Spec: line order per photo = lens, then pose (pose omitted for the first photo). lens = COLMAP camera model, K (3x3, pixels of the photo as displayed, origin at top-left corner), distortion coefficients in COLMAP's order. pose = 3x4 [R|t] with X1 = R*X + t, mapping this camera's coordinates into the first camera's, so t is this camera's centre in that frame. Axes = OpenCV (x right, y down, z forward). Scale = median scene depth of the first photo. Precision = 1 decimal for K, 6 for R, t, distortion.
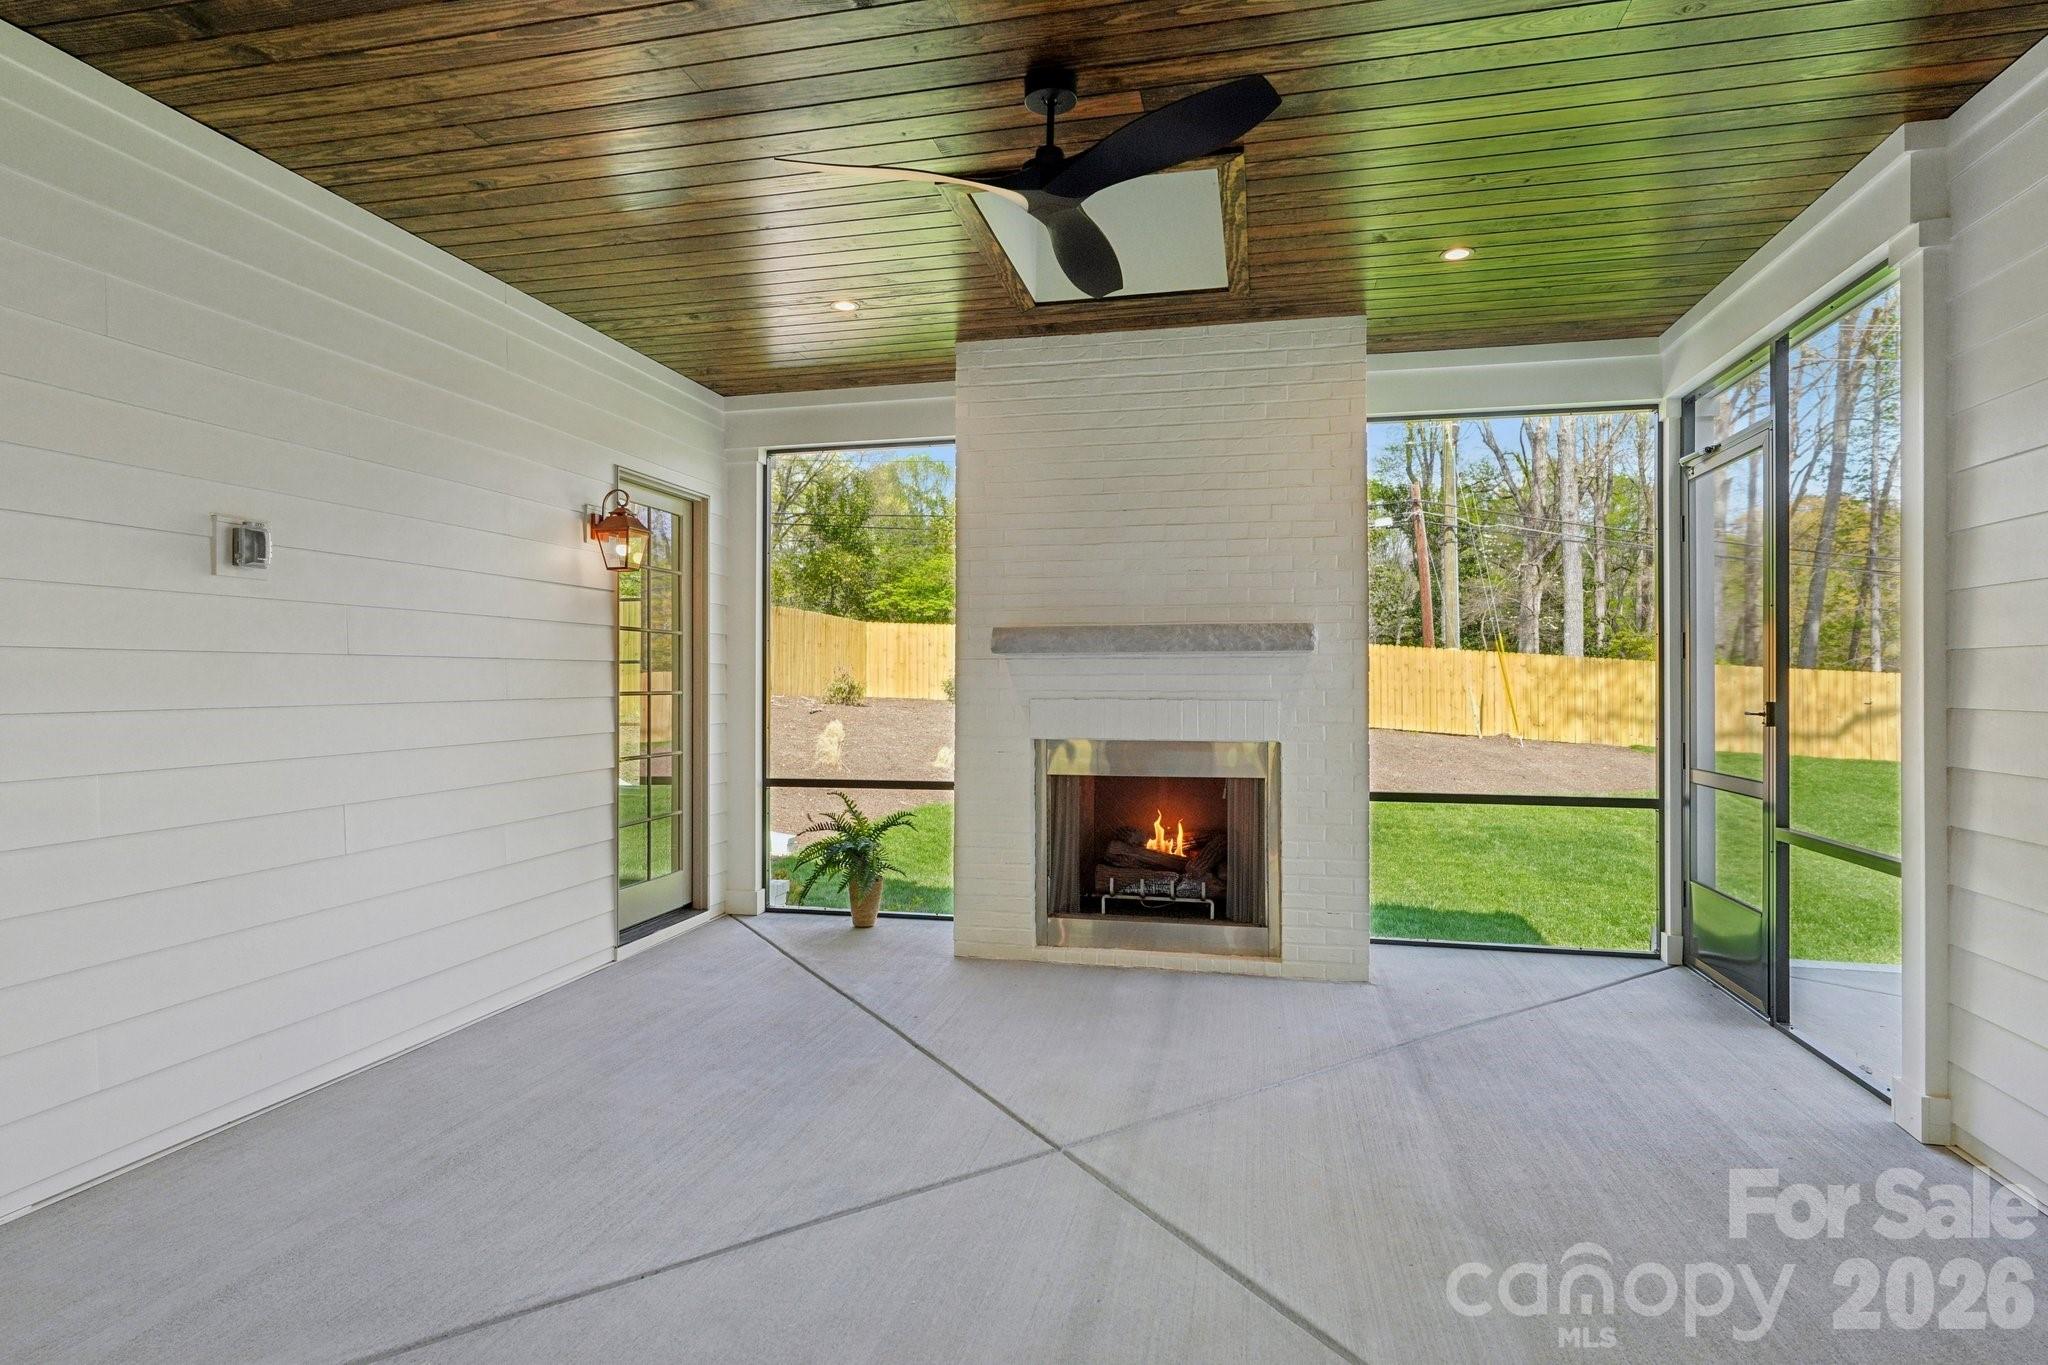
lens RADIAL K [[1055.8, 0, 1032.9], [0, 1055.8, 673.5], [0, 0, 1]] dist [0.002766, 0.000845]
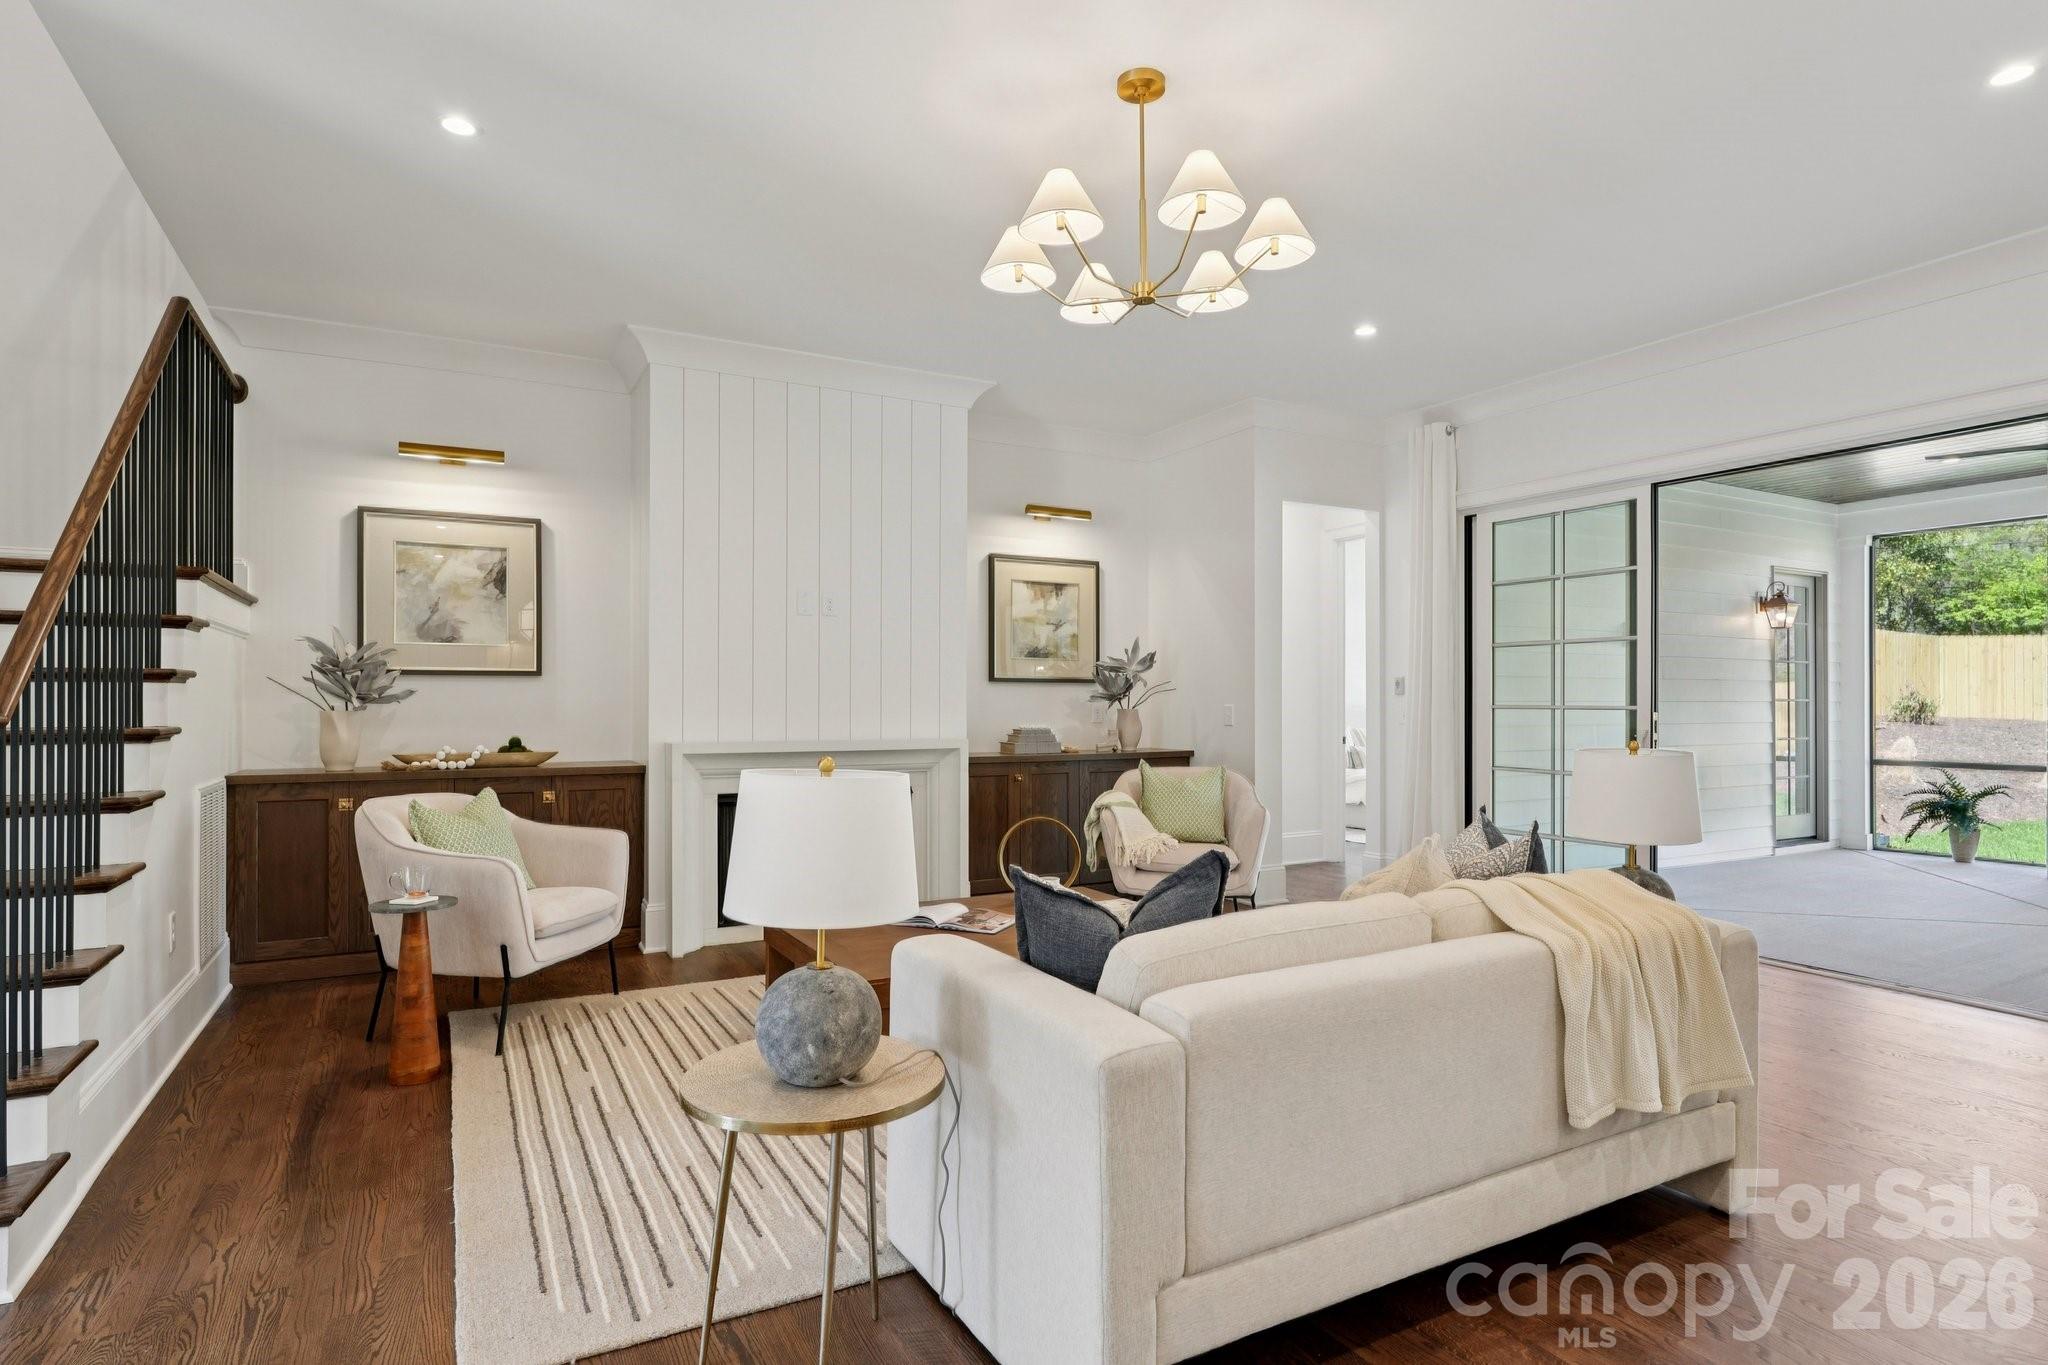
lens RADIAL K [[1067.6, 0, 1024.0], [0, 1067.6, 692.4], [0, 0, 1]] dist [0.001230, 0.001481]
pose [[0.655170, -0.004820, -0.755466, 0.120888], [0.002411, 0.999988, -0.004289, 0.011734], [0.755478, 0.000989, 0.655173, -1.073712]]
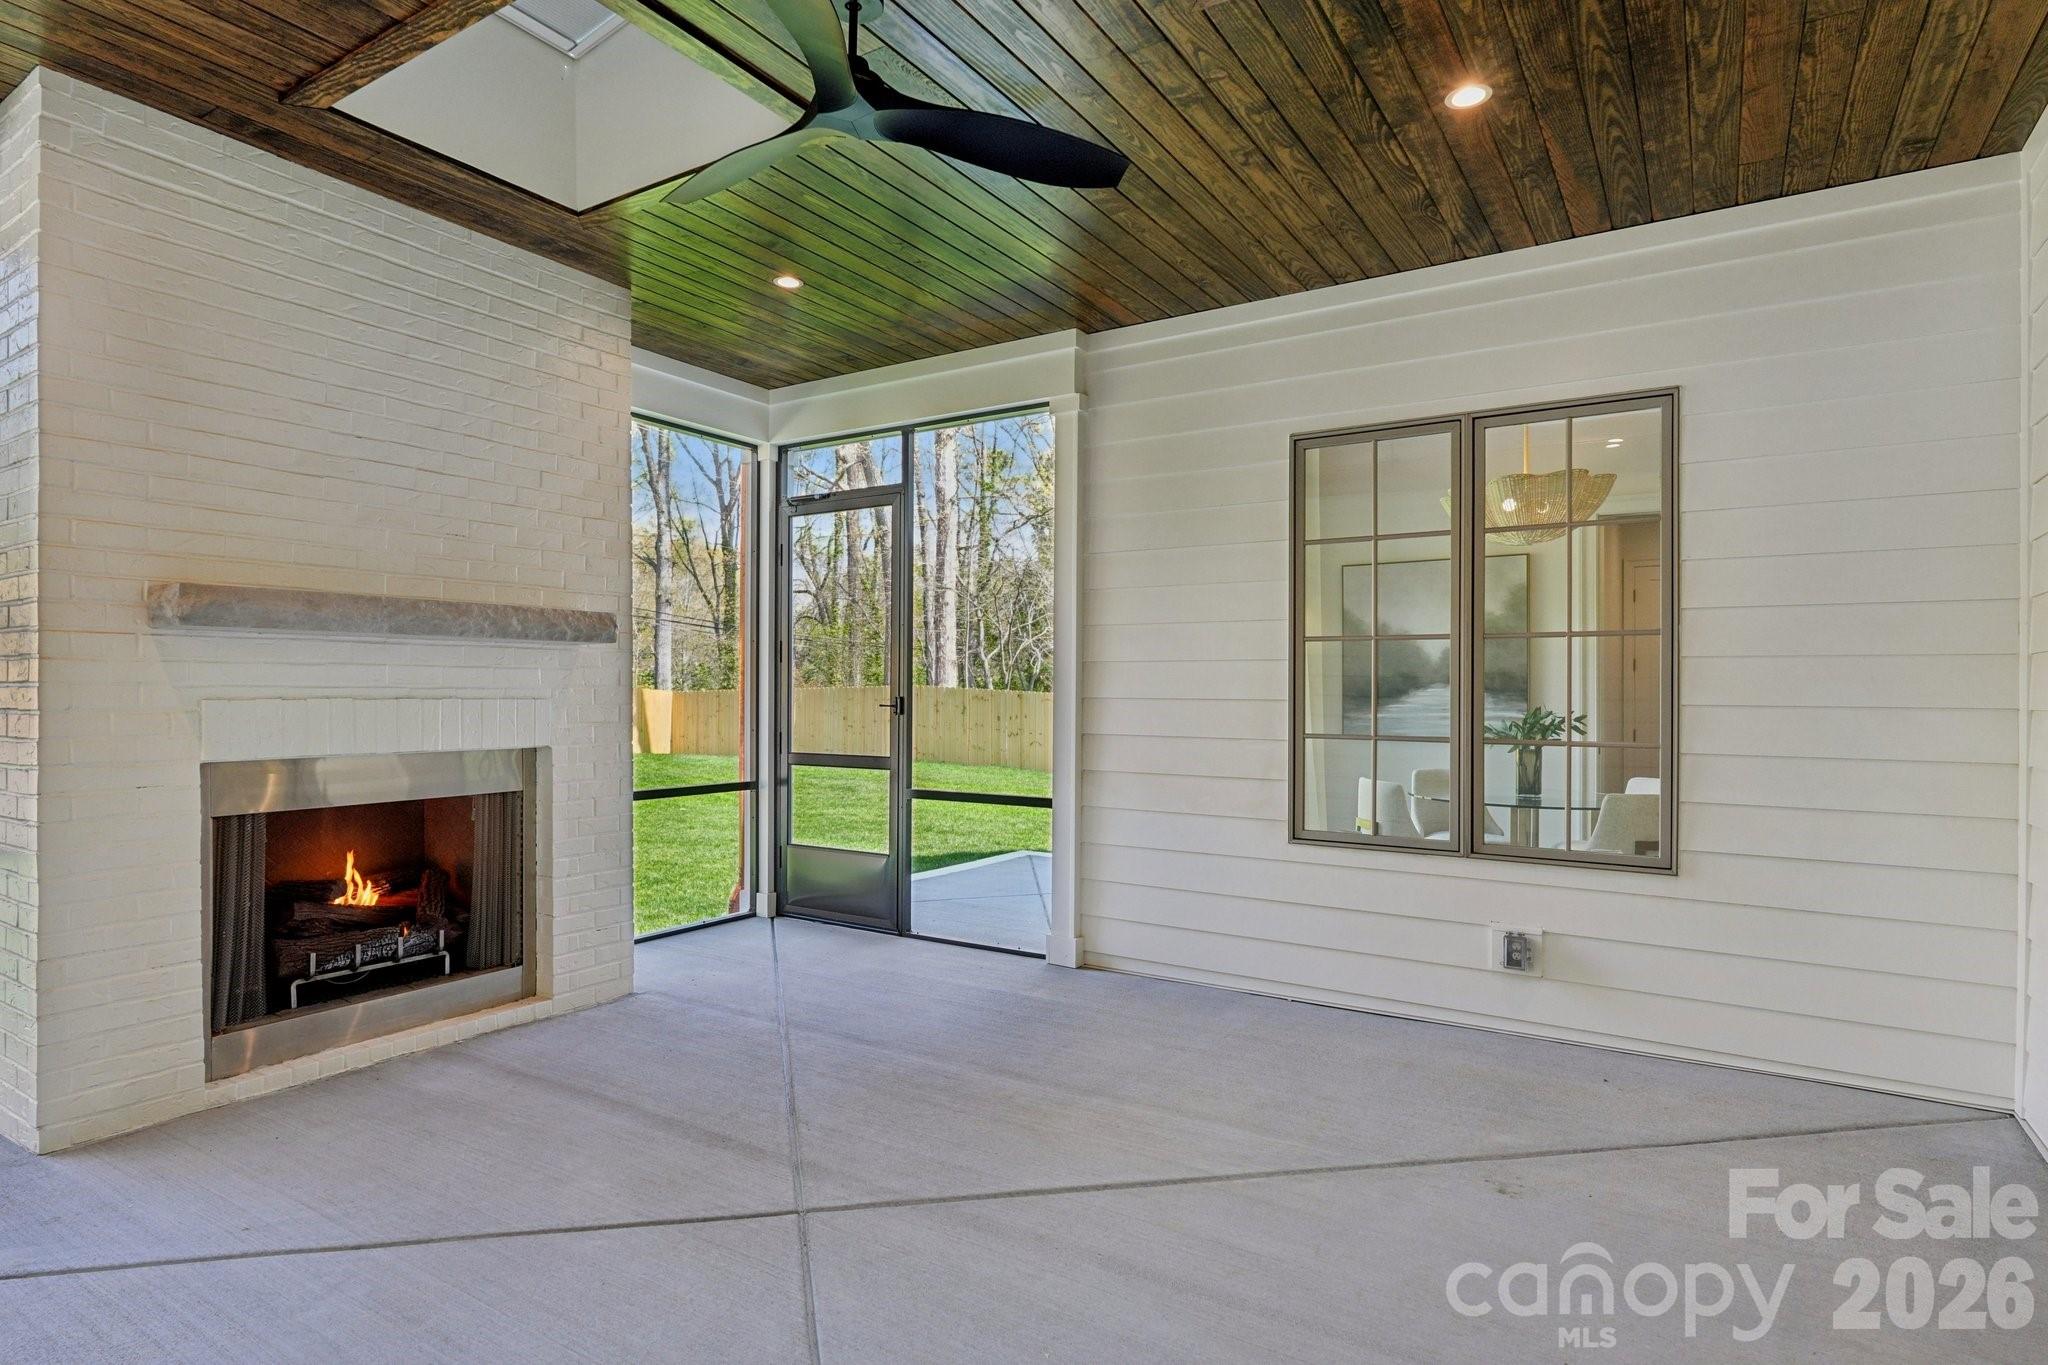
lens RADIAL K [[1067.6, 0, 1024.0], [0, 1067.6, 692.4], [0, 0, 1]] dist [0.001230, 0.001481]
pose [[0.351213, -0.000457, 0.936296, -0.433006], [-0.010854, 0.999931, 0.004559, 0.011525], [-0.936233, -0.011763, 0.351183, 0.313278]]
